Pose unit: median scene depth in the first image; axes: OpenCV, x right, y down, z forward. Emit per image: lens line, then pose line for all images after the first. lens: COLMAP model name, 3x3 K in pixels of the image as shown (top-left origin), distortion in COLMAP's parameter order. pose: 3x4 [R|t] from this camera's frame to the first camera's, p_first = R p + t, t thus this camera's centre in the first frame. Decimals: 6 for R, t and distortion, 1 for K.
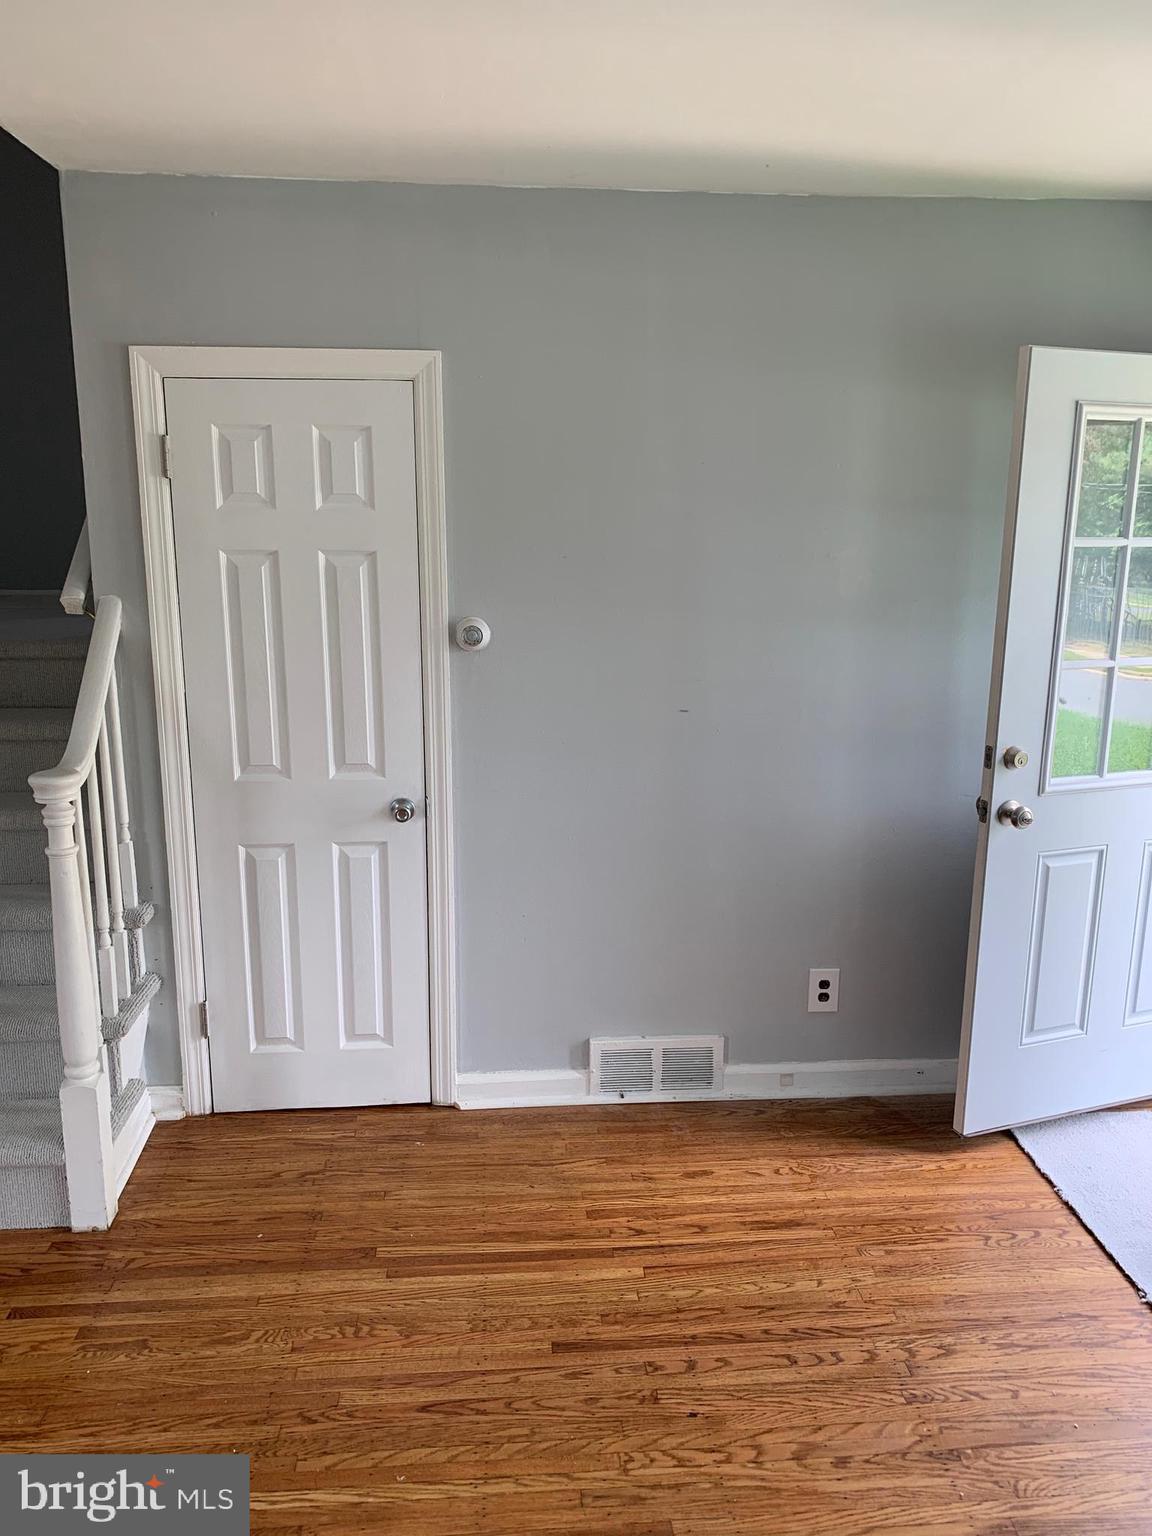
lens RADIAL K [[1172.6, 0, 574.3], [0, 1172.6, 776.9], [0, 0, 1]] dist [0.046531, -0.041277]
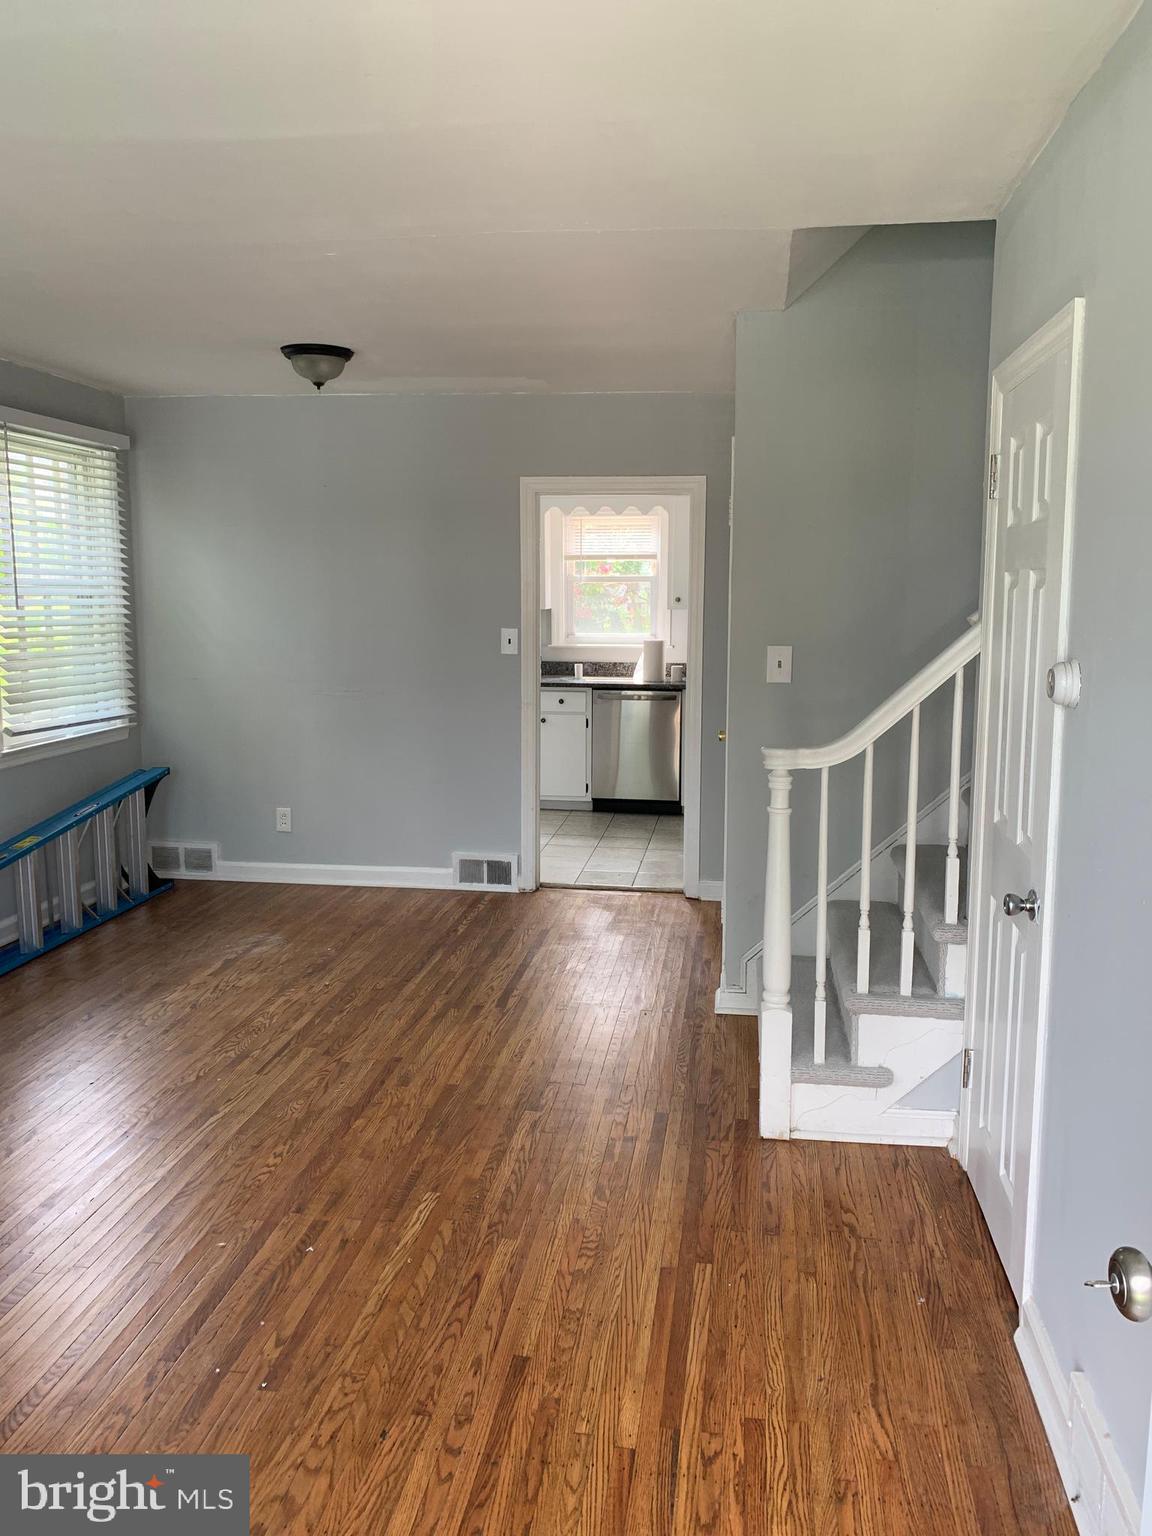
lens RADIAL K [[1172.6, 0, 583.9], [0, 1172.6, 765.2], [0, 0, 1]] dist [0.046531, -0.041277]
pose [[-0.217821, 0.131839, -0.967043, 0.732655], [-0.220537, 0.958559, 0.180357, -0.147182], [0.950746, 0.252554, -0.179719, 0.951345]]
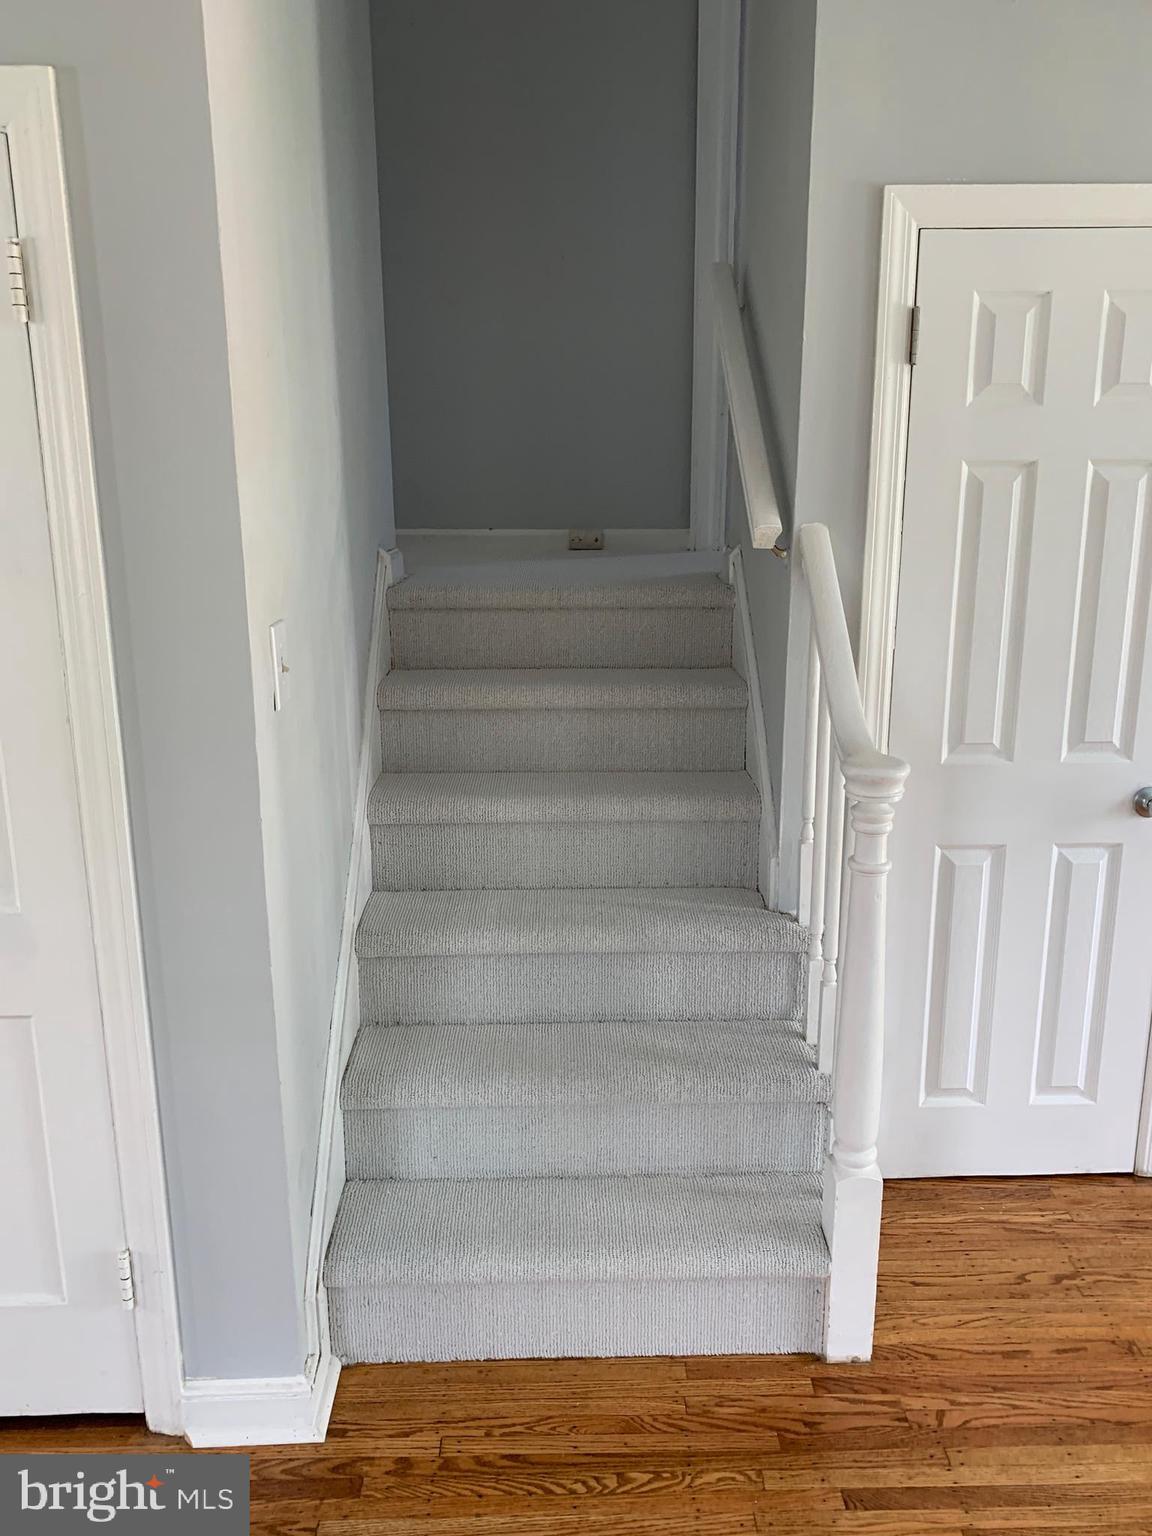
lens RADIAL K [[1172.6, 0, 590.6], [0, 1172.6, 754.0], [0, 0, 1]] dist [0.046531, -0.041277]
pose [[0.998855, 0.003698, -0.047692, -0.538995], [-0.002575, 0.999718, 0.023596, -0.023380], [0.047766, -0.023446, 0.998583, 0.243460]]
